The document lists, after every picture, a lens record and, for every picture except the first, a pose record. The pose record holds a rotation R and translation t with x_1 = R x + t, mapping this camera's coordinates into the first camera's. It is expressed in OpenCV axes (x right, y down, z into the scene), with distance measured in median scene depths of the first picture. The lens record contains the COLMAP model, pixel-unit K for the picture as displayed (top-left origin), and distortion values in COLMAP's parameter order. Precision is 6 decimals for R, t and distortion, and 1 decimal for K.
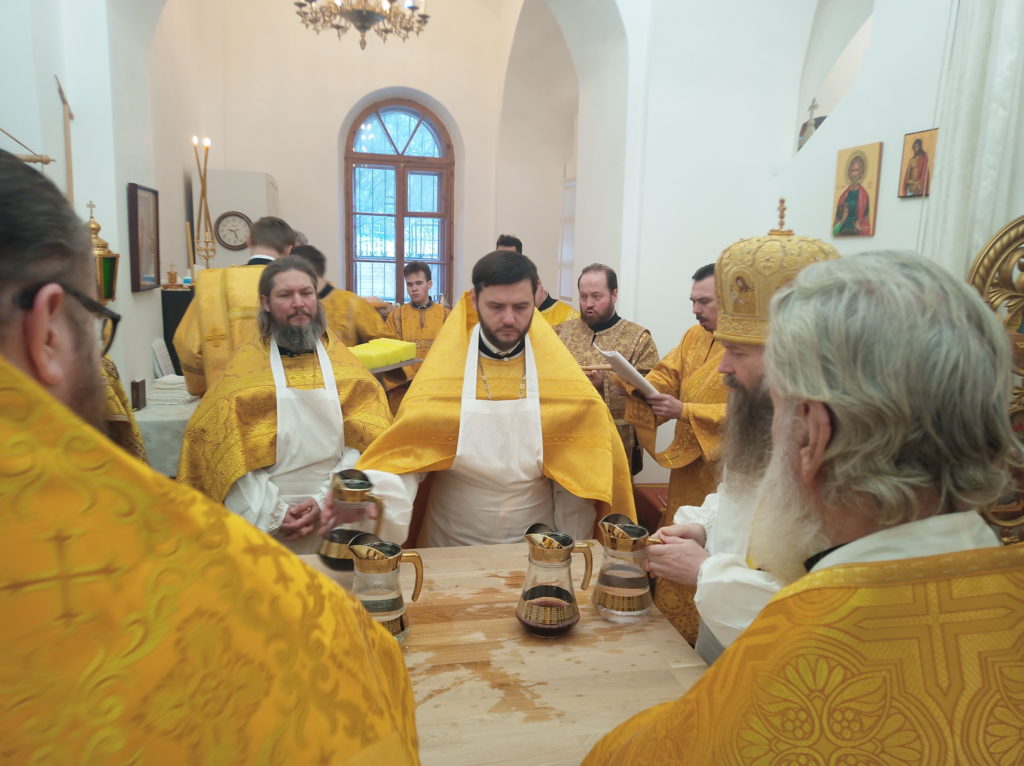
lens RADIAL K [[764.2, 0, 512.0], [0, 764.2, 383.0], [0, 0, 1]] dist [0.043238, -0.063098]
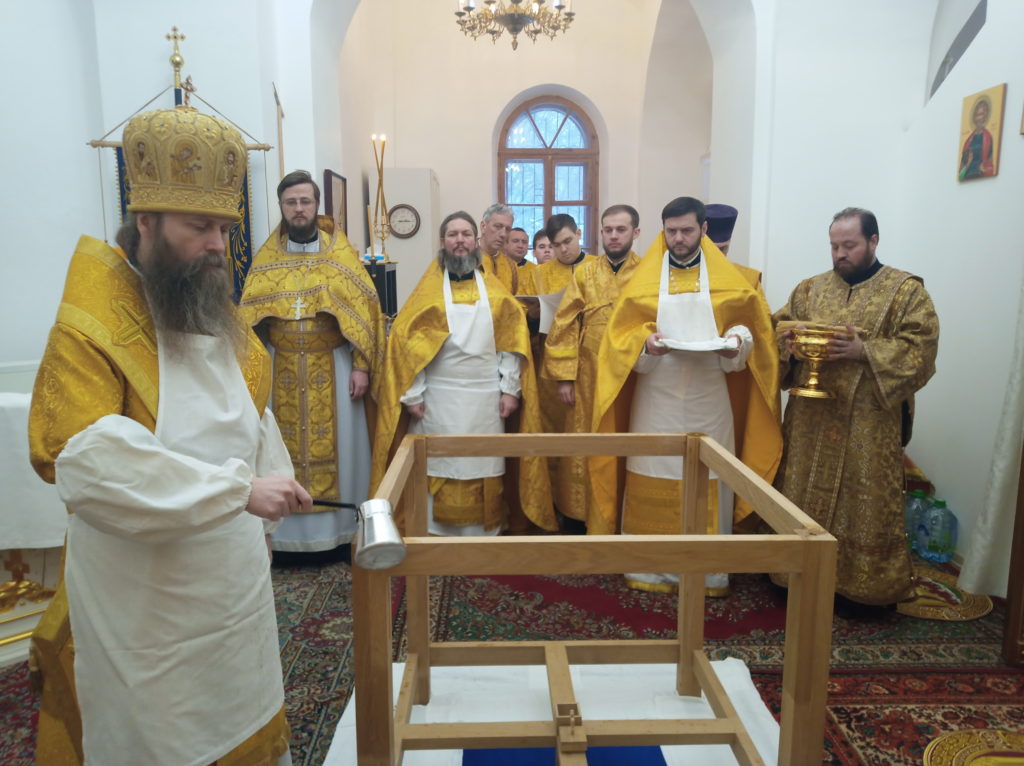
lens RADIAL K [[764.8, 0, 512.0], [0, 764.8, 383.0], [0, 0, 1]] dist [0.068715, -0.066299]
pose [[0.980741, 0.000048, -0.195314, 0.020823], [-0.002025, 0.999949, -0.009924, 0.060007], [0.195303, 0.010128, 0.980691, -0.091220]]
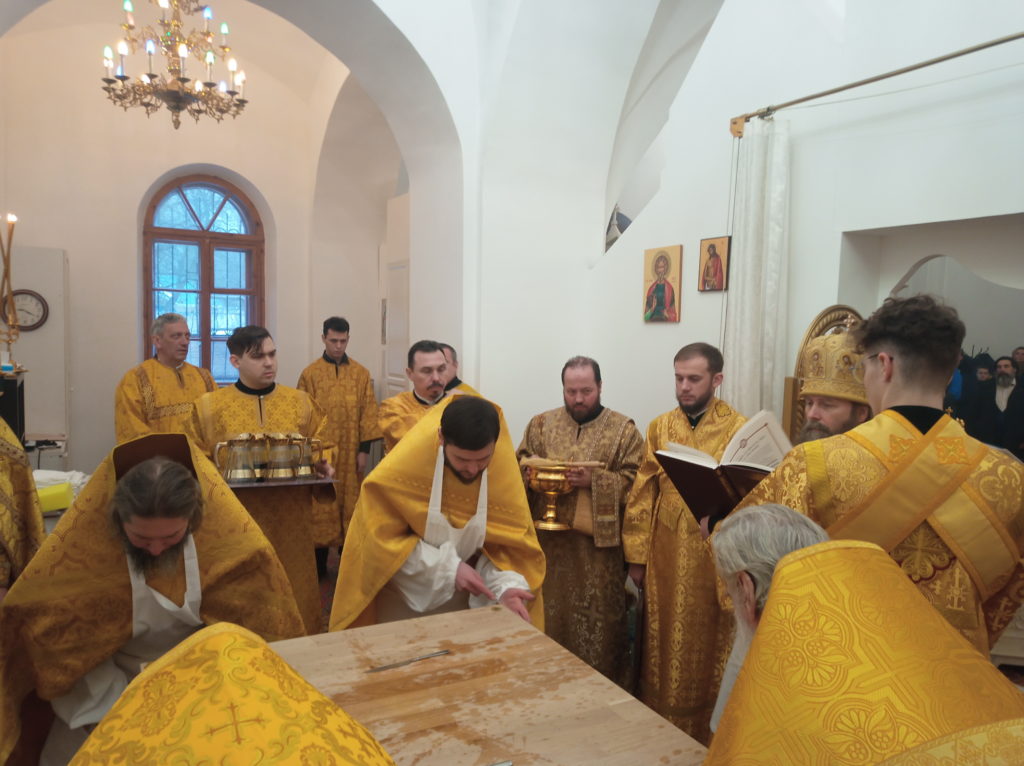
lens RADIAL K [[764.2, 0, 512.0], [0, 764.2, 383.0], [0, 0, 1]] dist [0.043238, -0.063098]
pose [[0.960412, -0.024676, 0.277488, -0.066978], [0.049408, 0.995366, -0.082490, -0.007436], [-0.274167, 0.092934, 0.957181, -0.033459]]
